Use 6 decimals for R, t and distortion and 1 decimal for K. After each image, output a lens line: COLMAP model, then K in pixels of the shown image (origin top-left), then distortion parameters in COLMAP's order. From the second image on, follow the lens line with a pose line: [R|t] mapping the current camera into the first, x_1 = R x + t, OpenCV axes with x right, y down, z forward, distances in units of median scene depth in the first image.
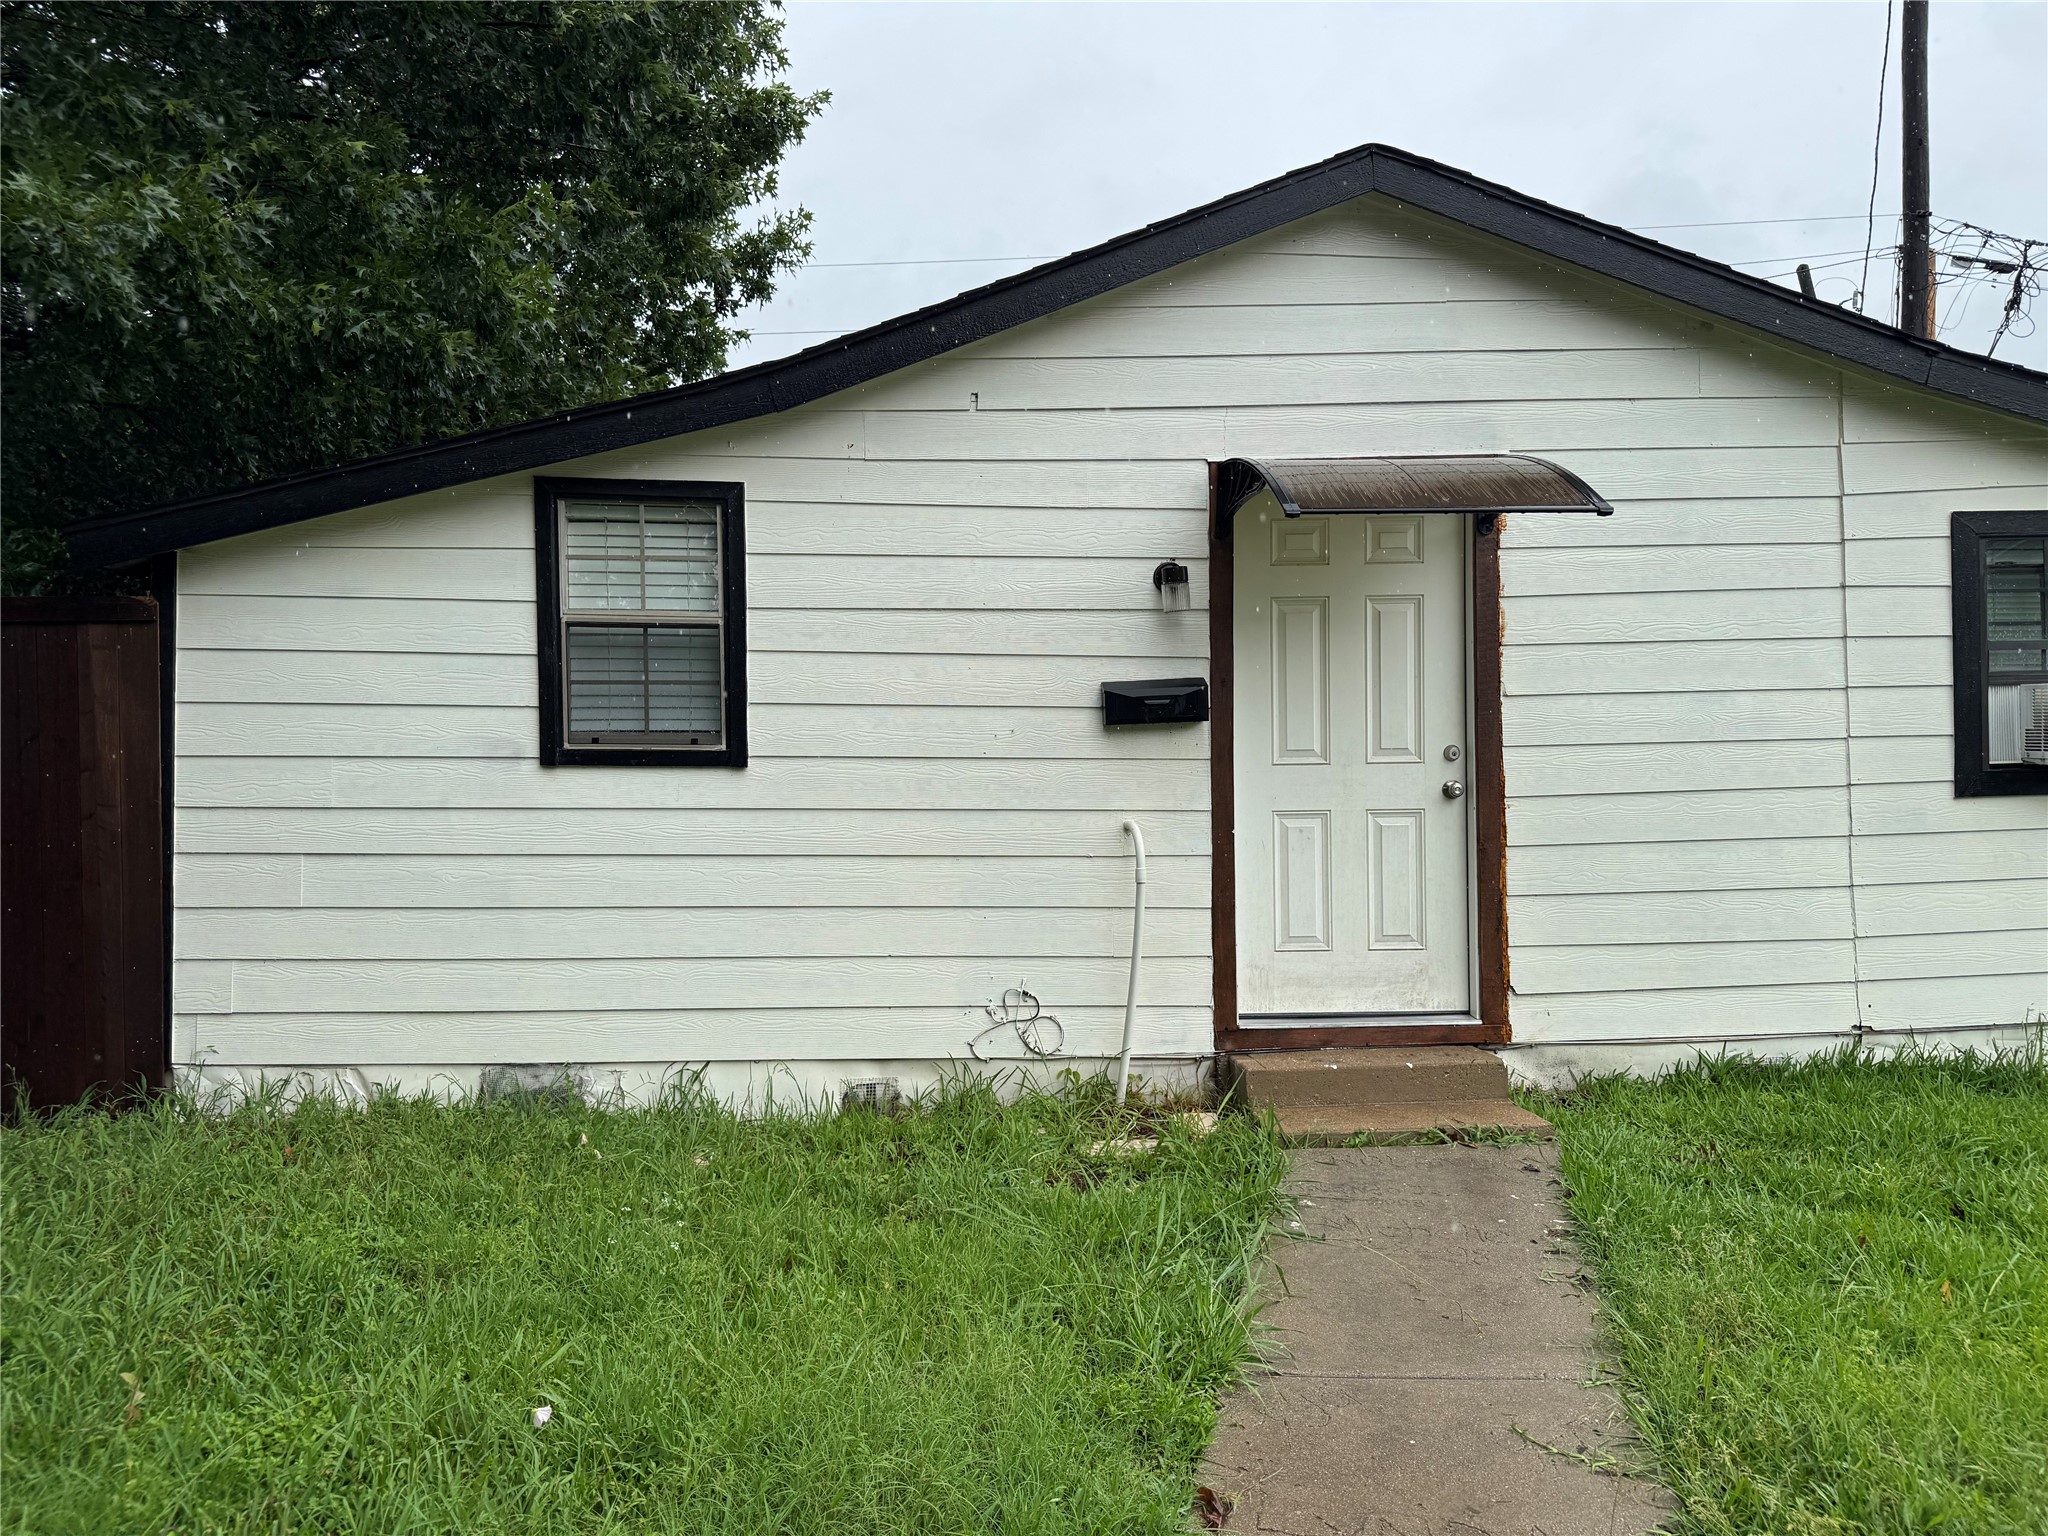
lens RADIAL K [[1405.7, 0, 1024.0], [0, 1405.7, 768.0], [0, 0, 1]] dist [0.070630, -0.159684]
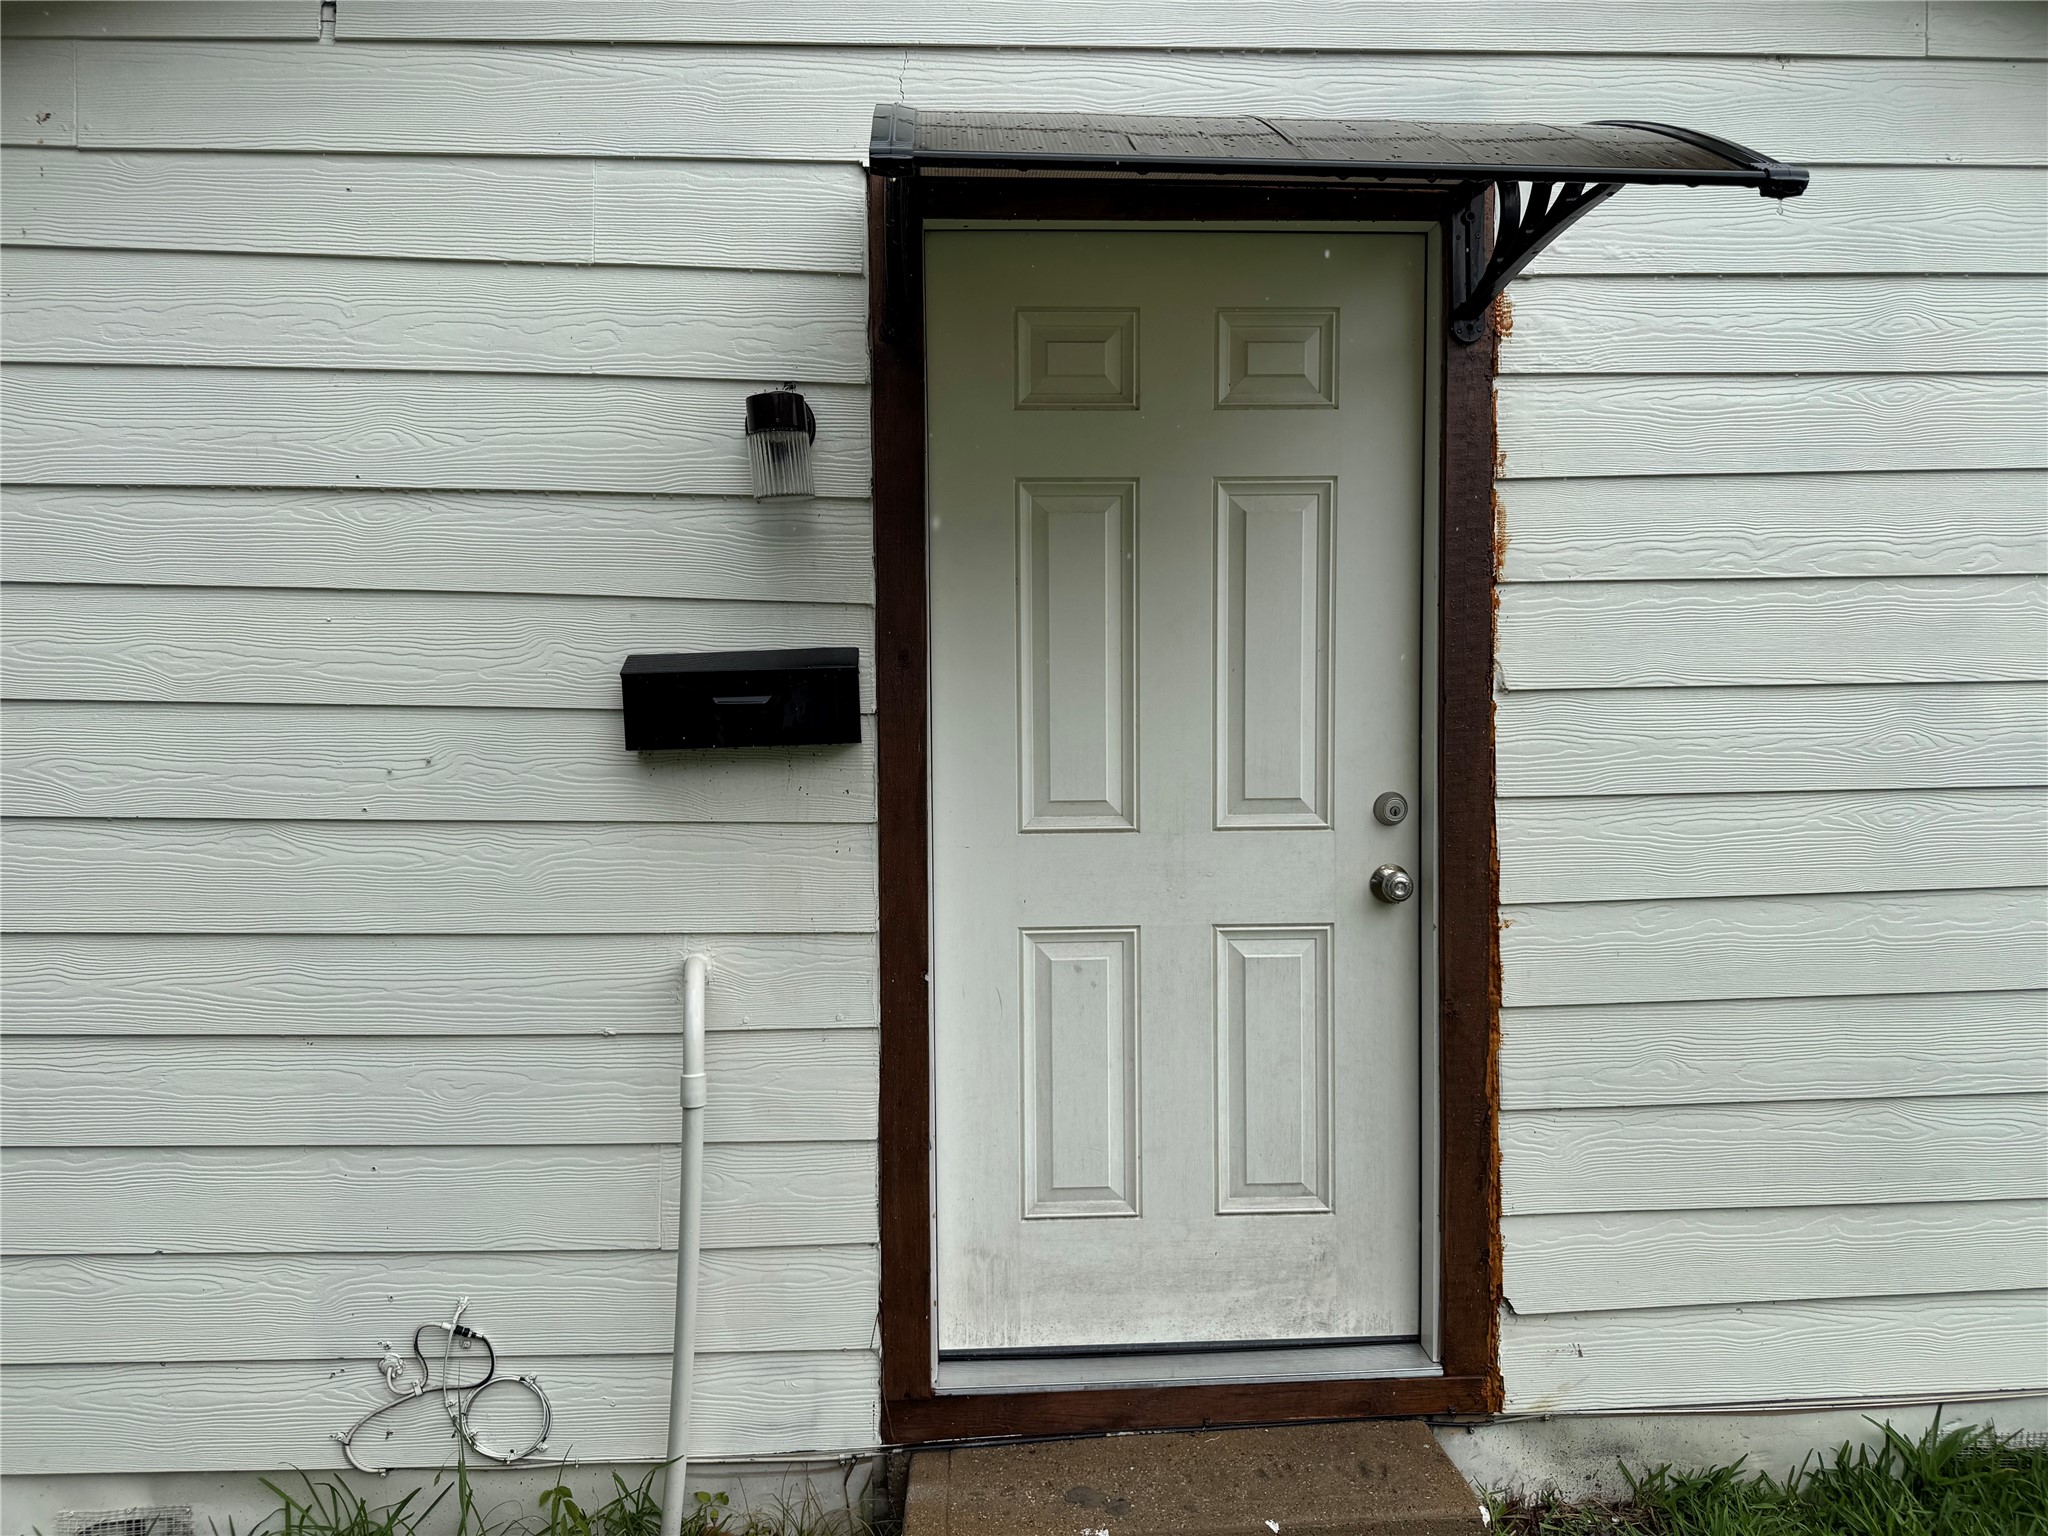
lens RADIAL K [[1456.6, 0, 1029.7], [0, 1456.6, 813.8], [0, 0, 1]] dist [0.001802, -0.004085]
pose [[0.999818, 0.003382, 0.018775, 0.173591], [-0.004114, 0.999228, 0.039082, -0.028230], [-0.018628, -0.039152, 0.999060, 0.517119]]
